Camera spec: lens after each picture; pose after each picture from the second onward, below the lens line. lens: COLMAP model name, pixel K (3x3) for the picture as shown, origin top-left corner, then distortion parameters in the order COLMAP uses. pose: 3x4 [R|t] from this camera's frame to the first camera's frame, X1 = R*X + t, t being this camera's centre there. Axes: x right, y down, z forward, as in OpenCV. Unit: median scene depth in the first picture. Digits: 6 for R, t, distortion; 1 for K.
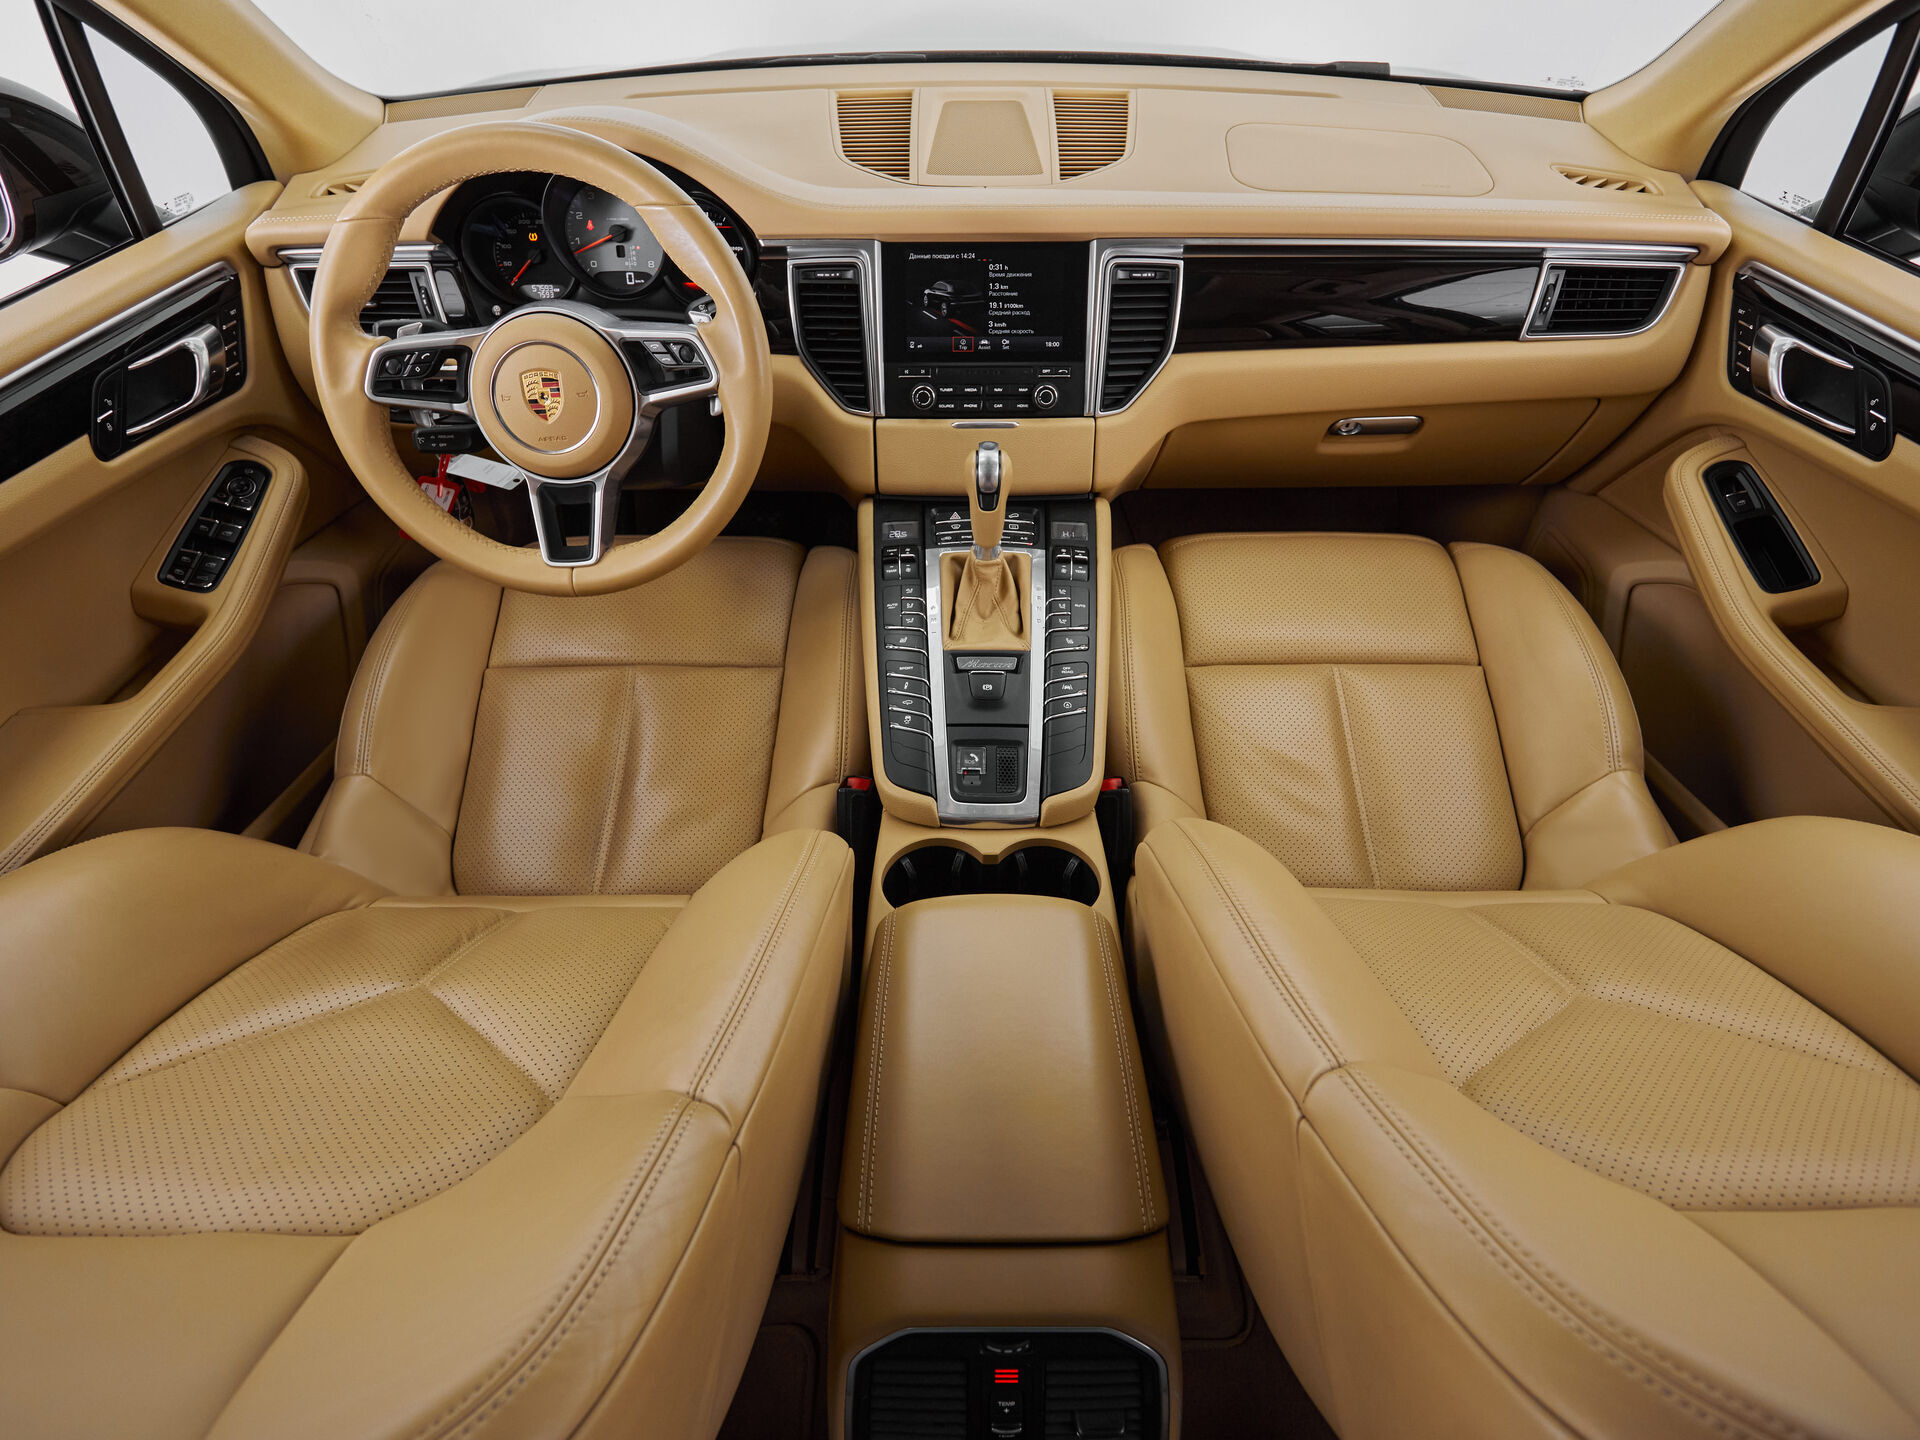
lens RADIAL K [[1069.1, 0, 967.4], [0, 1069.1, 733.6], [0, 0, 1]] dist [-0.000598, -0.001472]
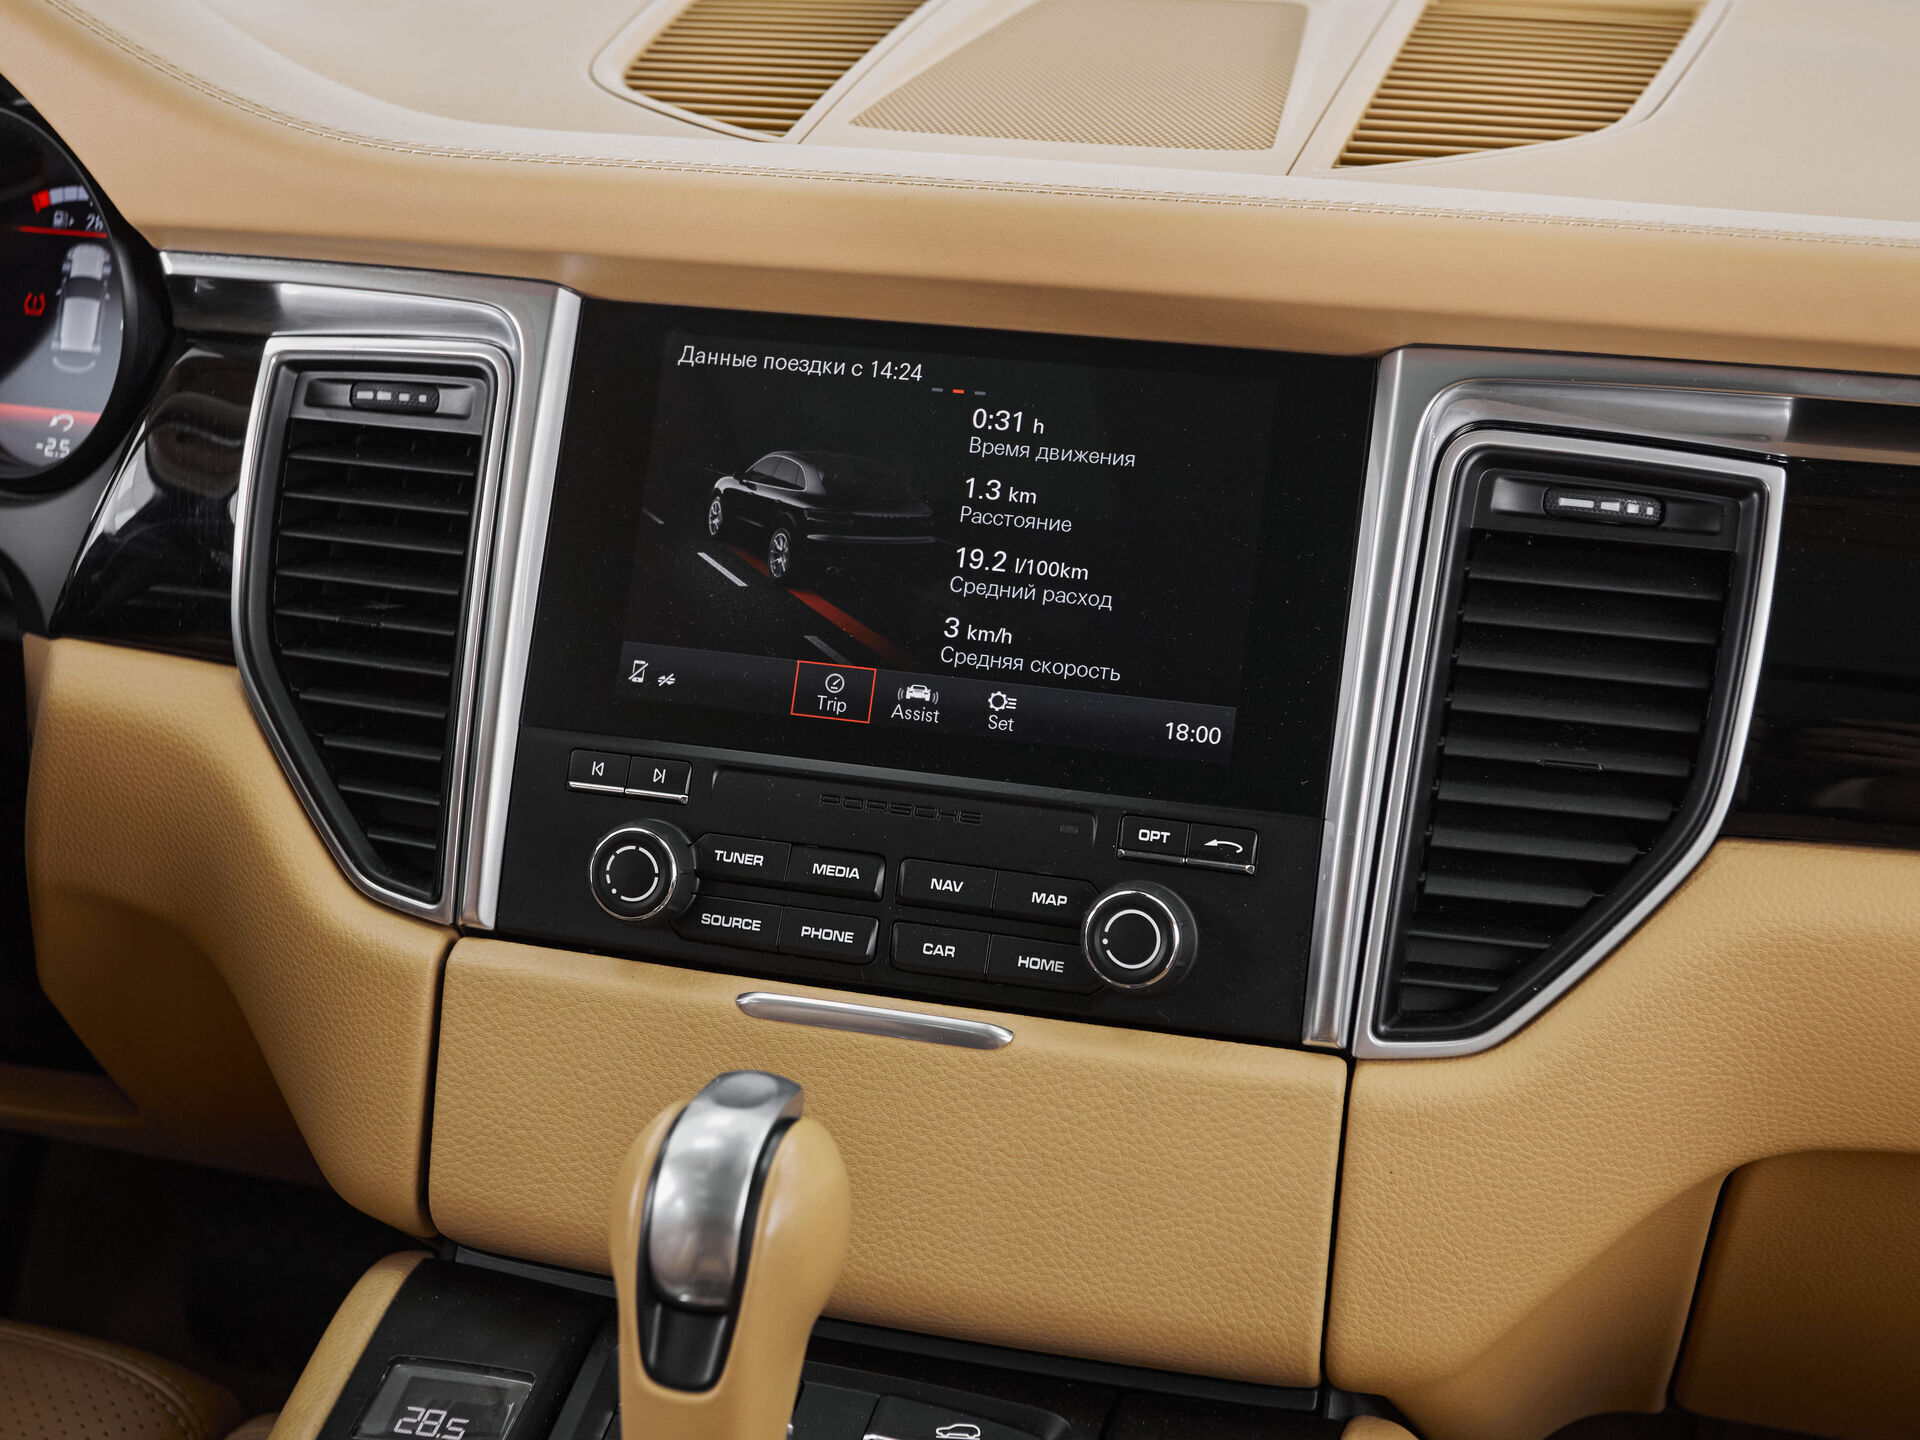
lens RADIAL K [[2758.3, 0, 904.6], [0, 2758.3, 624.4], [0, 0, 1]] dist [0.032426, 0.000000]
pose [[0.961646, 0.103796, -0.253896, 0.173575], [-0.204052, 0.889286, -0.409308, -0.123344], [0.183301, 0.445418, 0.876358, 0.446398]]
